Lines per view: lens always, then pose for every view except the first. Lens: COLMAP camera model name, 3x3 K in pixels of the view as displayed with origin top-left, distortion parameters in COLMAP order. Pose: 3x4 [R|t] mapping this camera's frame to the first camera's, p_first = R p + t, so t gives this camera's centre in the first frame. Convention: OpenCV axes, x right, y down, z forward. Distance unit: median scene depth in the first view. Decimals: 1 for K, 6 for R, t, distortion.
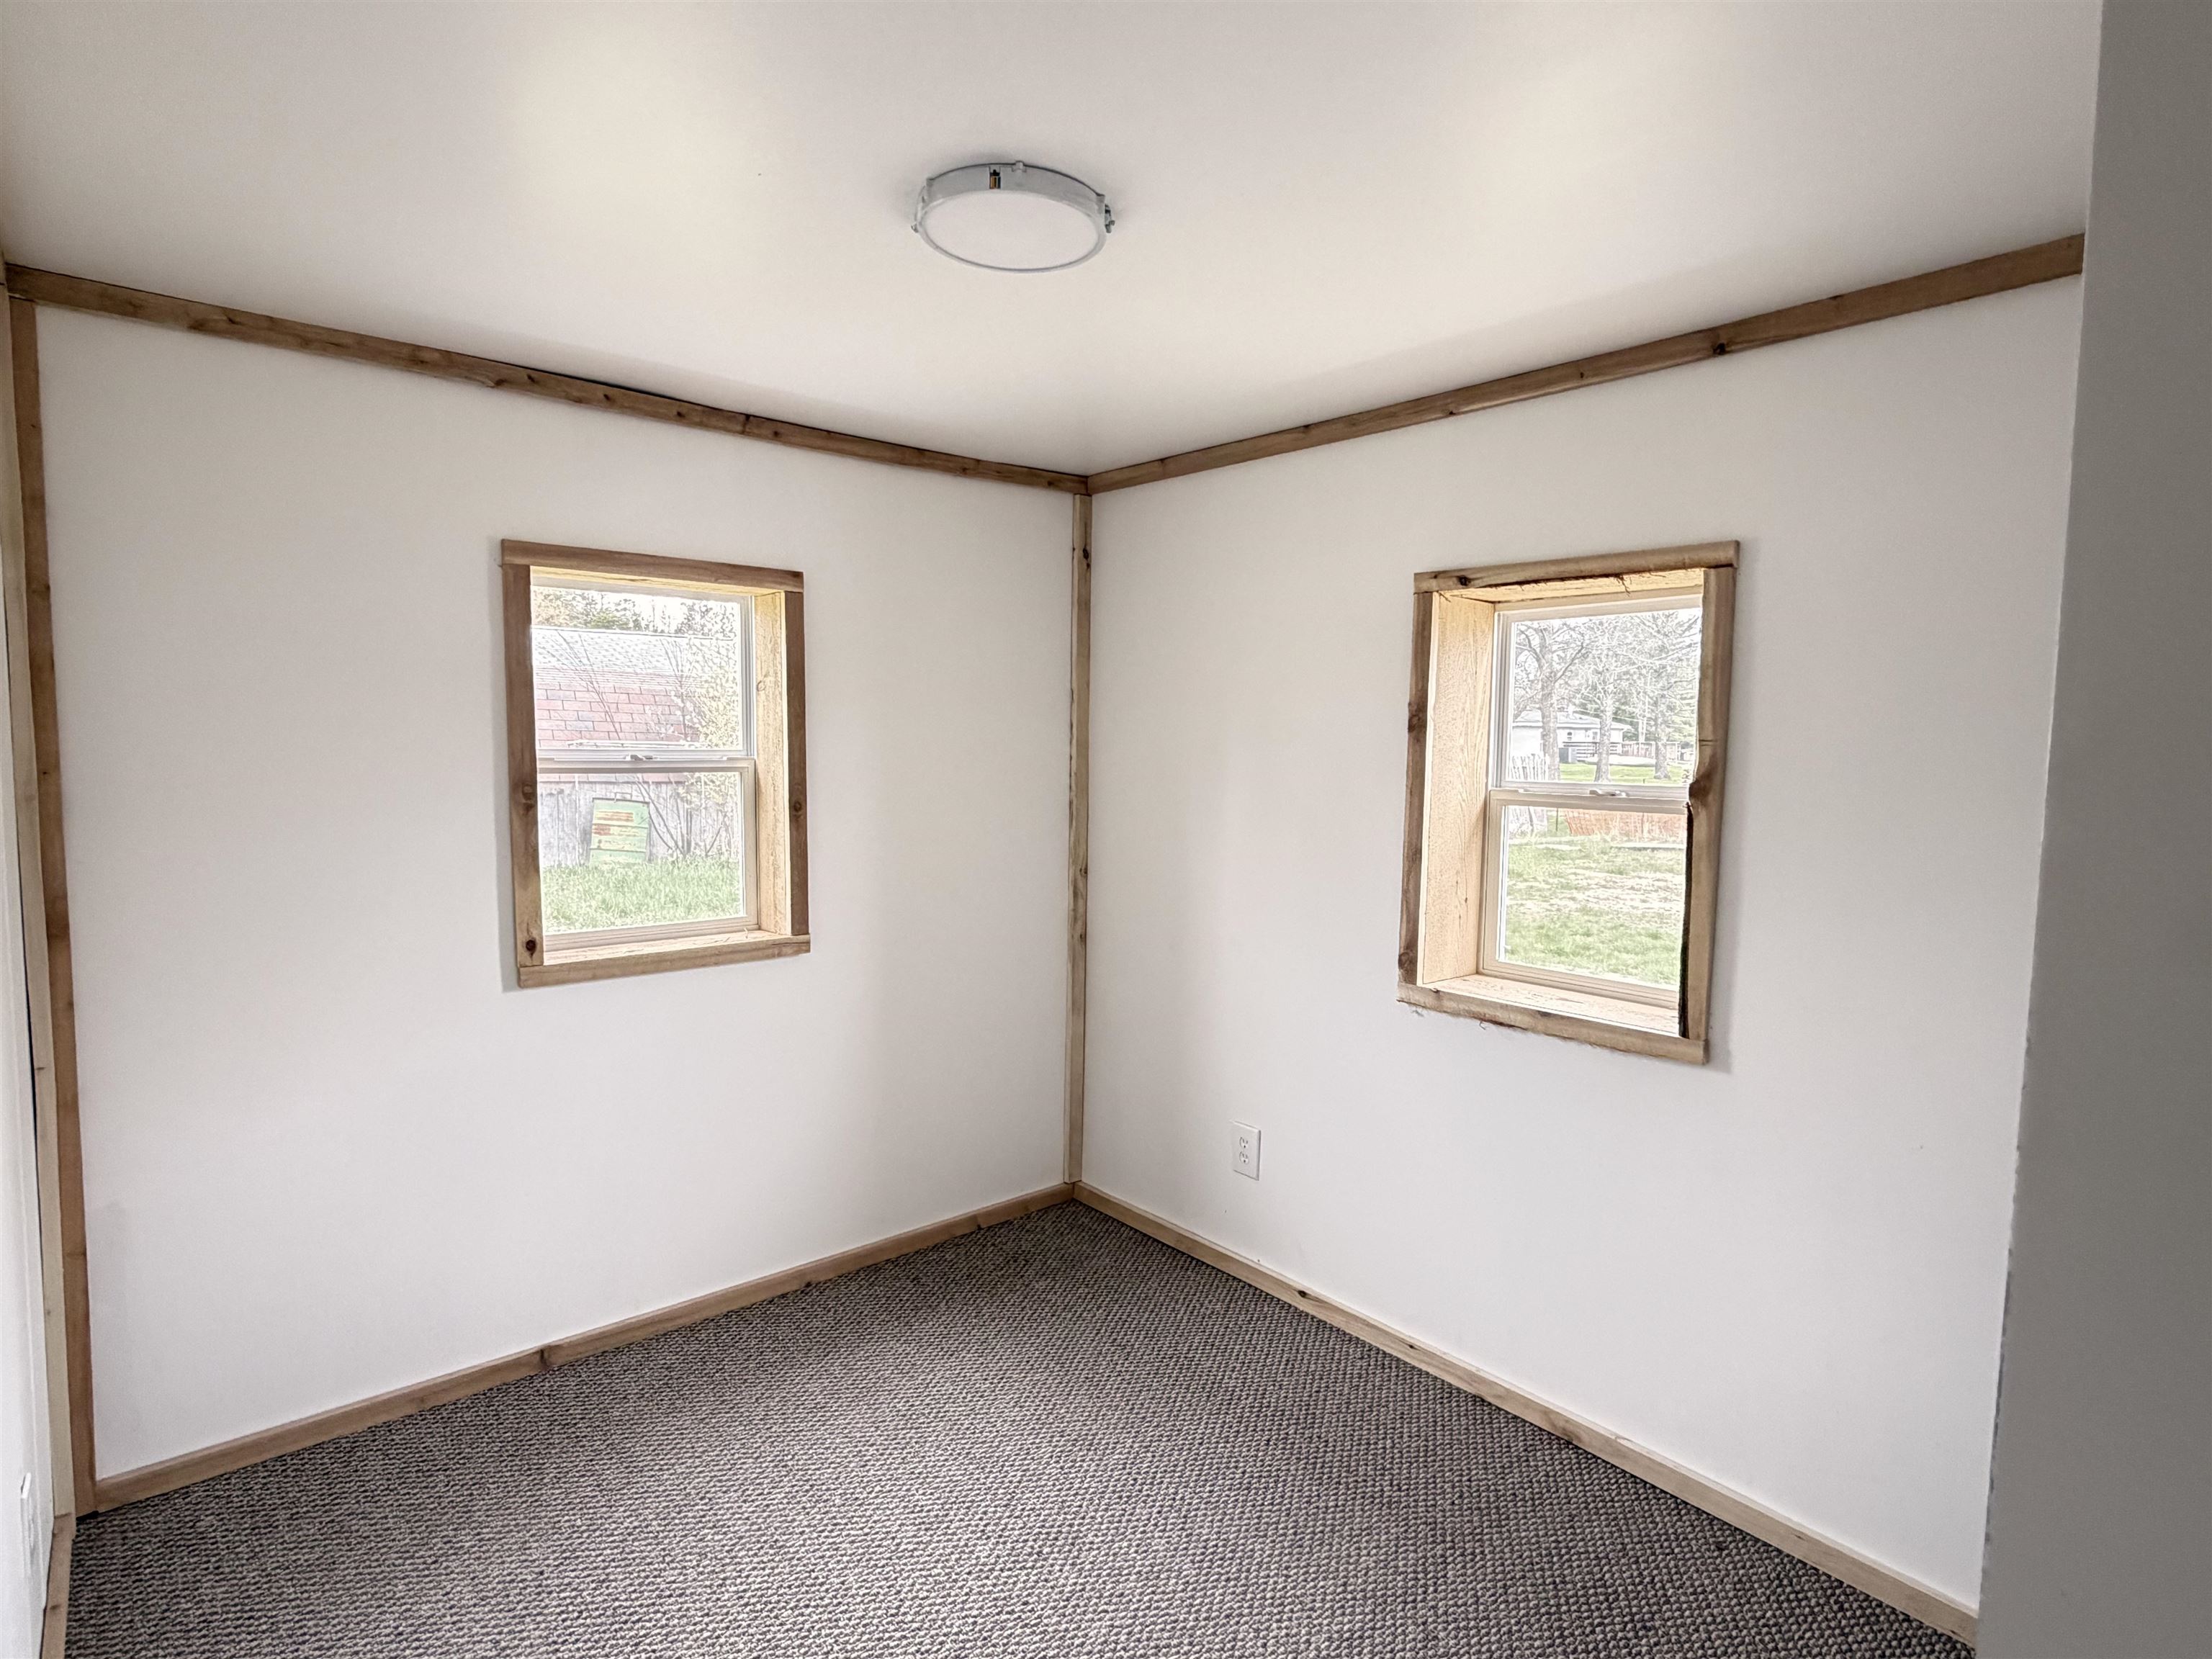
lens RADIAL K [[1151.3, 0, 1095.8], [0, 1151.3, 832.7], [0, 0, 1]] dist [-0.002627, 0.001660]
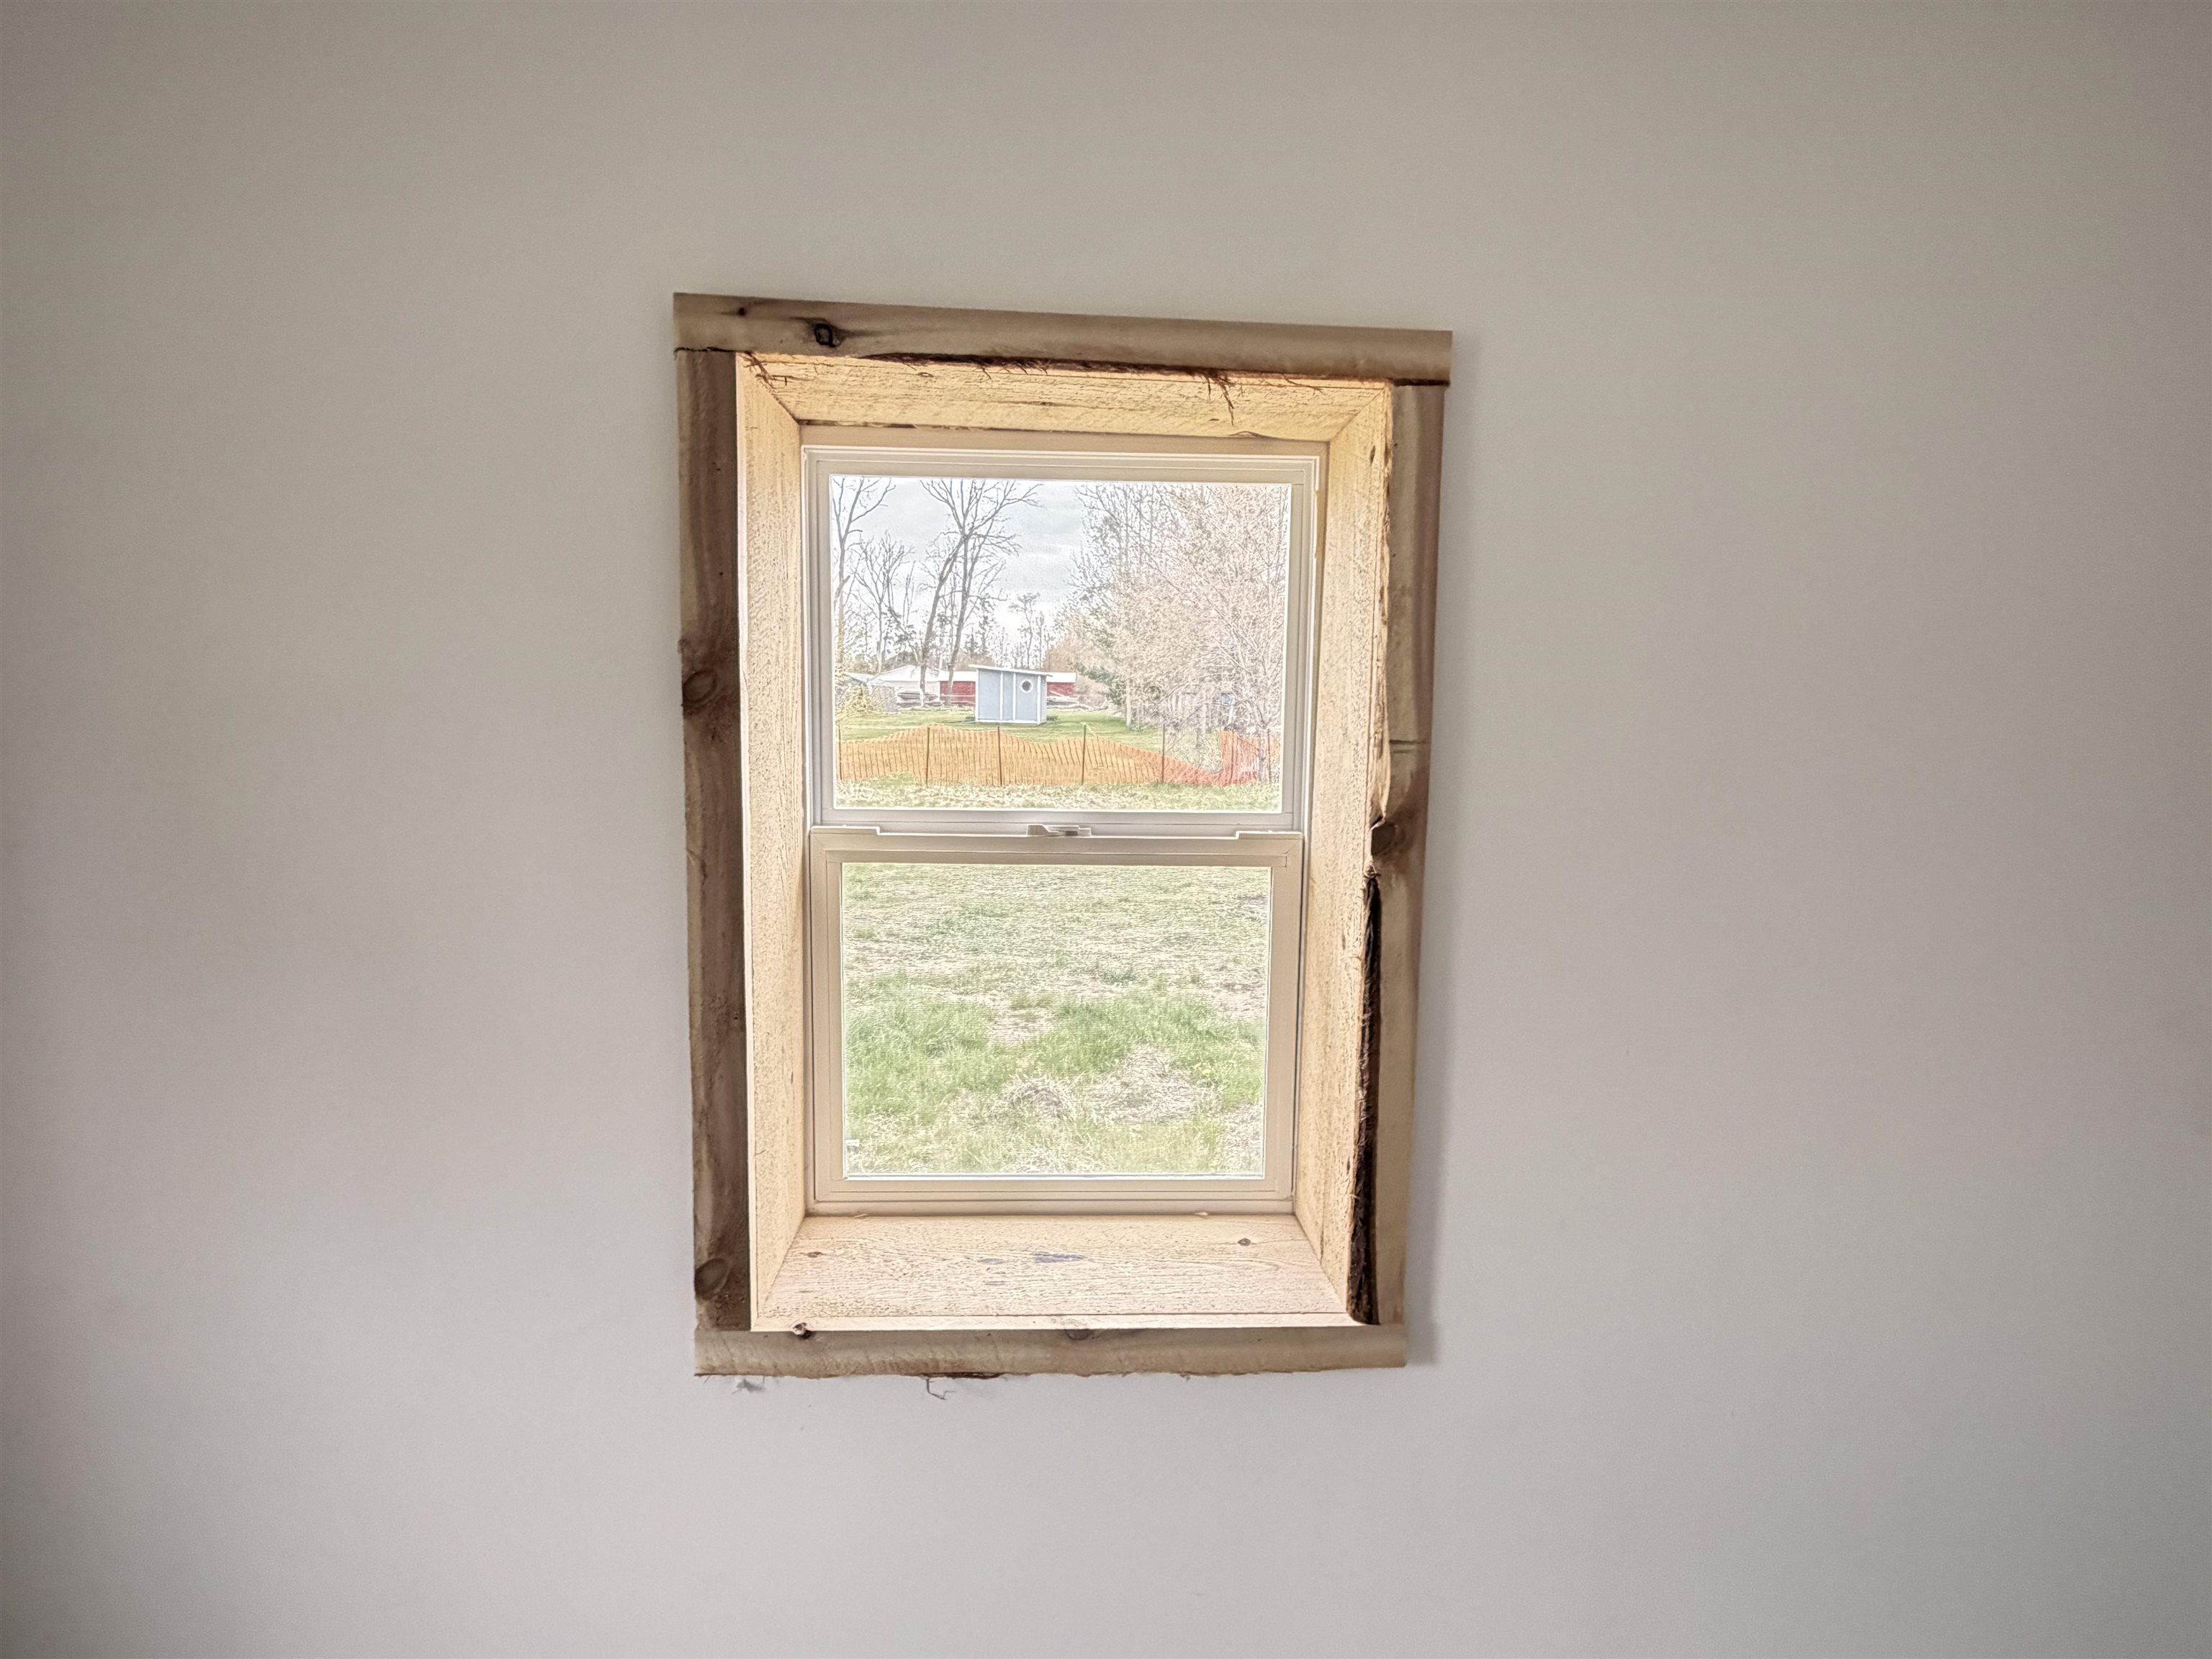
lens RADIAL K [[1151.3, 0, 1095.8], [0, 1151.3, 832.7], [0, 0, 1]] dist [-0.002627, 0.001660]
pose [[0.609005, -0.093706, 0.787612, 0.047731], [0.053430, 0.995588, 0.077136, -0.072077], [-0.791365, -0.004894, 0.611325, 0.669971]]
